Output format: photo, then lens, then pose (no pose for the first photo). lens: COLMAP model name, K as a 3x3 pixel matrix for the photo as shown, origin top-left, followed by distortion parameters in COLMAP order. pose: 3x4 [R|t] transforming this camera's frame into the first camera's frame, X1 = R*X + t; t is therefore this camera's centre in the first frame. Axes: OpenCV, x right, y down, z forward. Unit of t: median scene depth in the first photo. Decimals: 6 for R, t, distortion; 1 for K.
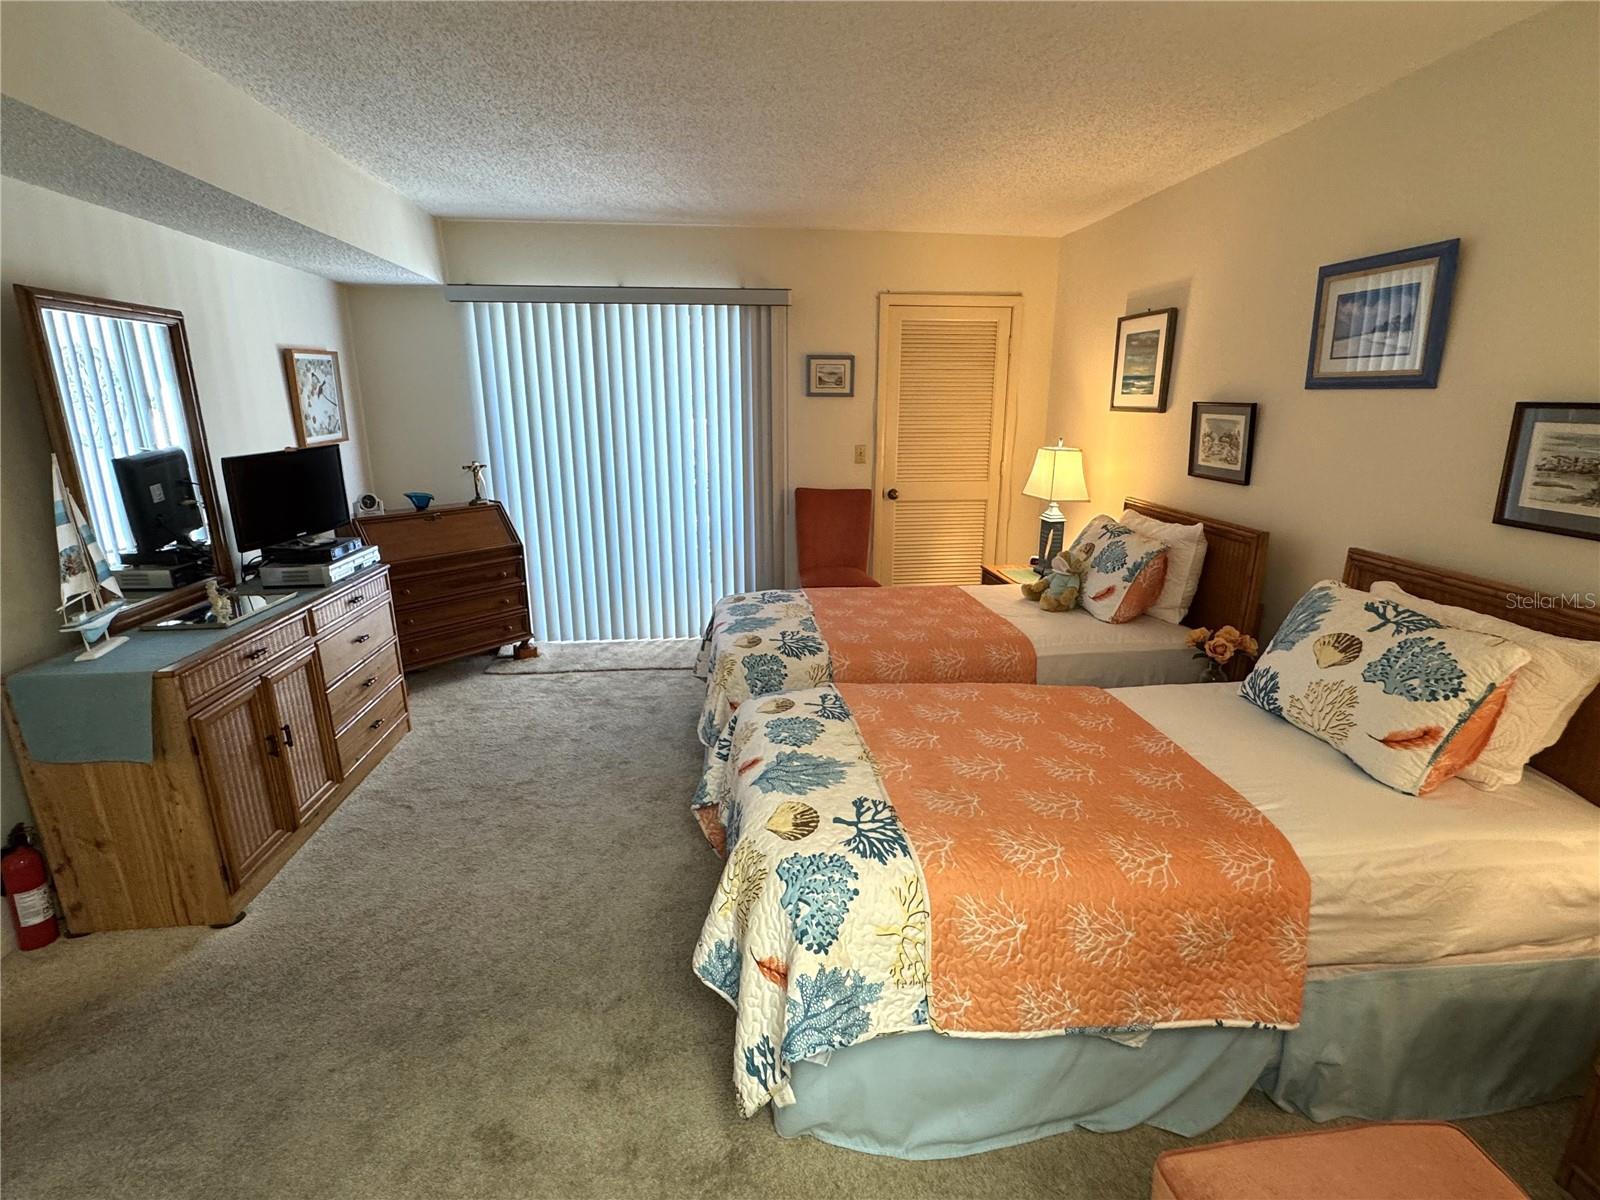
lens RADIAL K [[756.9, 0, 796.0], [0, 756.9, 597.4], [0, 0, 1]] dist [0.003671, -0.001022]
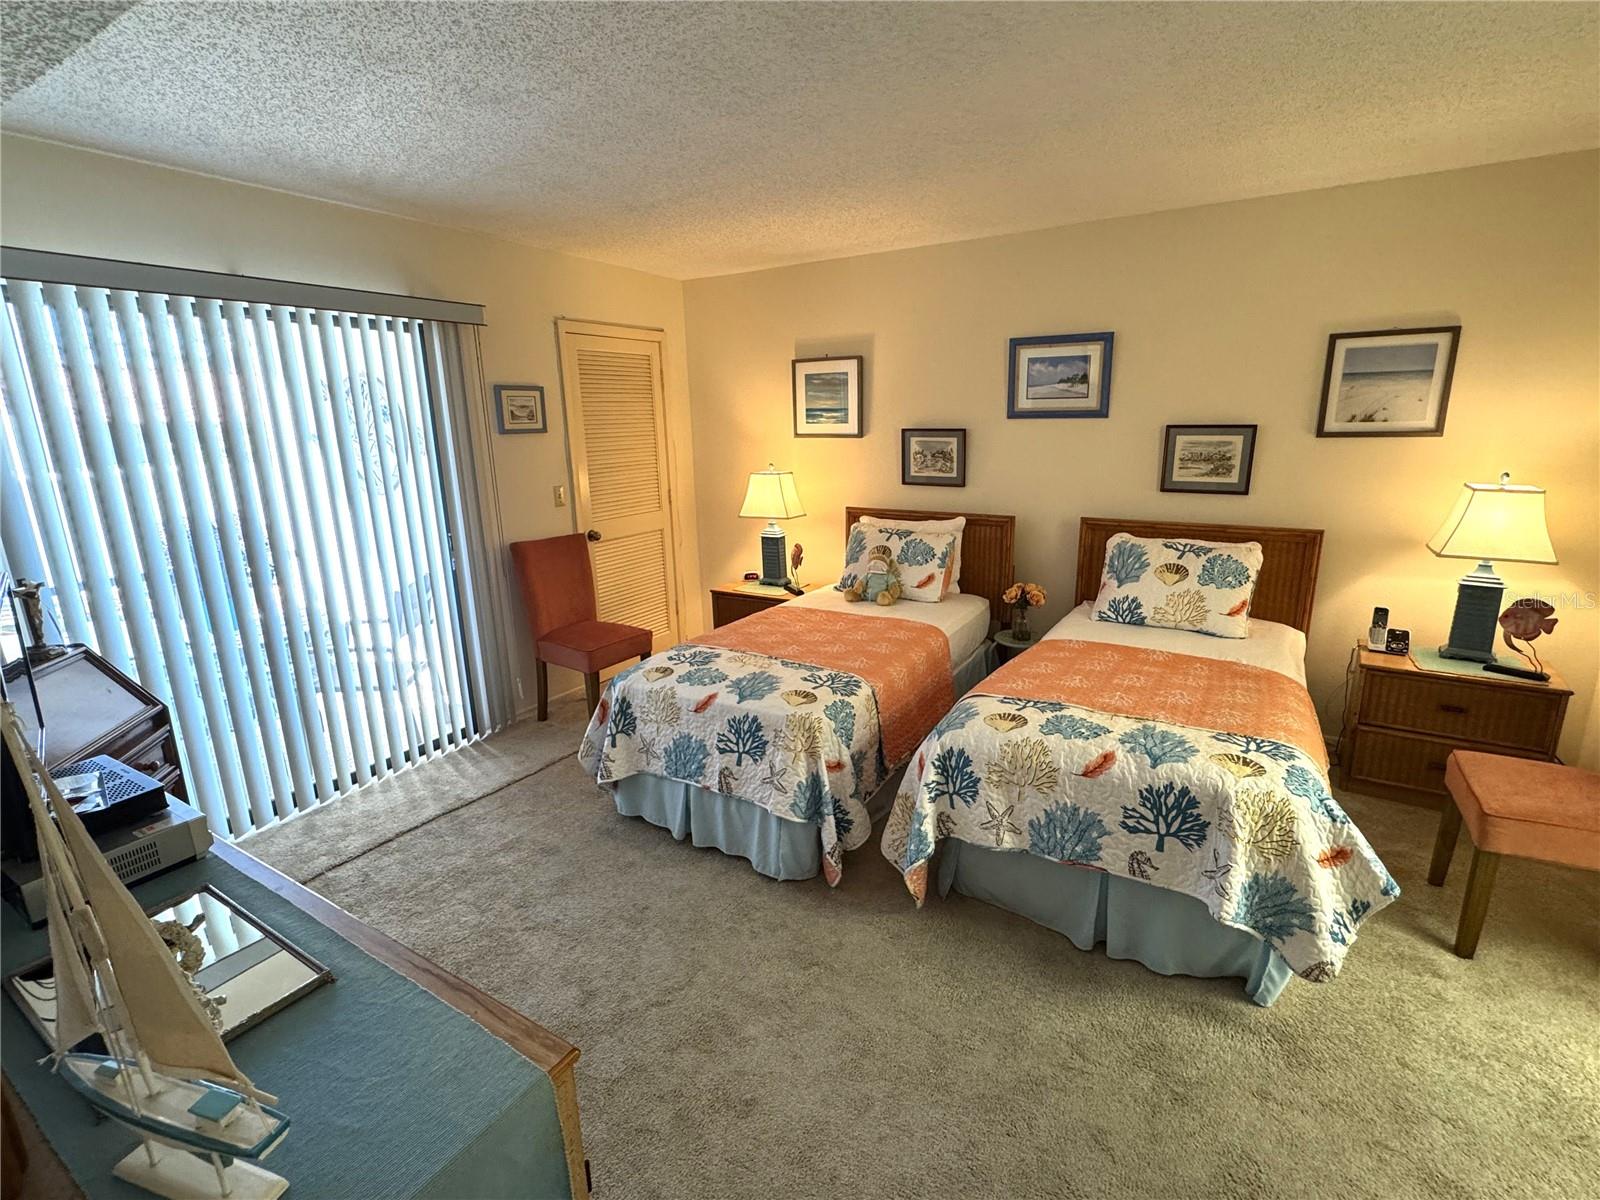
lens RADIAL K [[756.9, 0, 796.1], [0, 756.9, 600.4], [0, 0, 1]] dist [0.003671, -0.001022]
pose [[0.606446, -0.202839, 0.768817, -0.668144], [0.222574, 0.971565, 0.080763, -0.117982], [-0.763337, 0.122140, 0.634349, 0.350666]]
